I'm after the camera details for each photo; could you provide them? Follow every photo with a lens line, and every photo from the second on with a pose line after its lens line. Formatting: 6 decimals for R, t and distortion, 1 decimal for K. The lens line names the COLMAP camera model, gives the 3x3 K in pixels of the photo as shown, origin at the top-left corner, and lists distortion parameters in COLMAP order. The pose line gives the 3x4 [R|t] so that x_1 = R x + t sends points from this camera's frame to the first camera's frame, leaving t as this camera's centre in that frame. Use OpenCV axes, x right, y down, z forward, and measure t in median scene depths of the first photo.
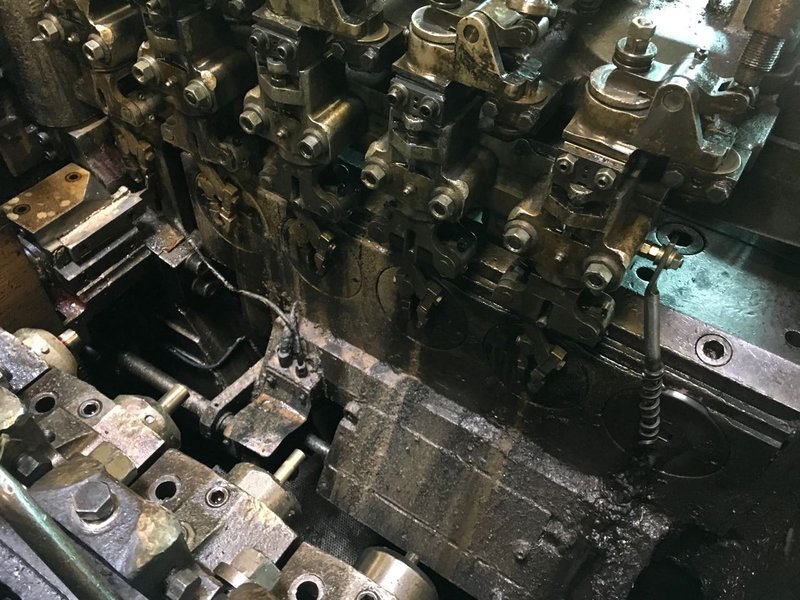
lens RADIAL K [[677.5, 0, 399.1], [0, 677.5, 302.2], [0, 0, 1]] dist [0.076635, -0.101377]
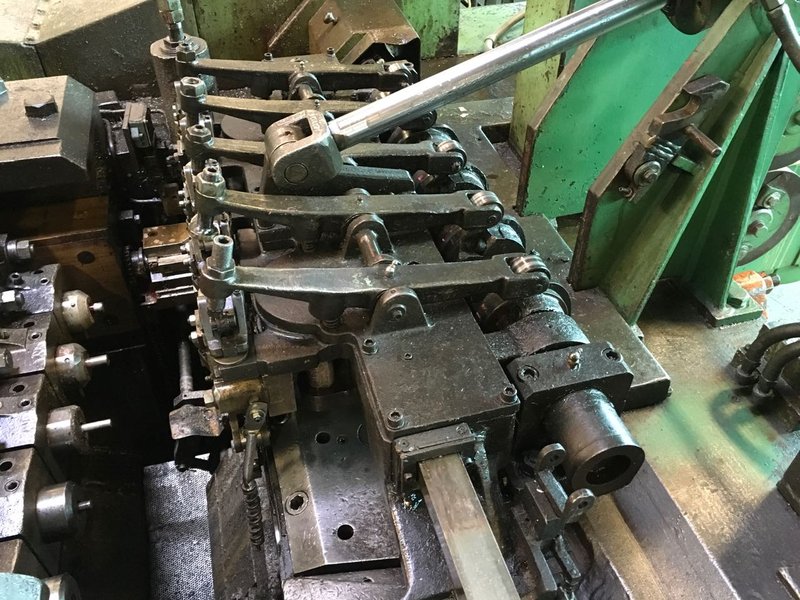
lens RADIAL K [[677.5, 0, 397.4], [0, 677.5, 301.6], [0, 0, 1]] dist [0.076635, -0.101377]
pose [[0.749099, 0.411715, -0.518981, 1.075264], [-0.479614, 0.877471, 0.003833, -0.360040], [0.456969, 0.246039, 0.854777, -0.161679]]
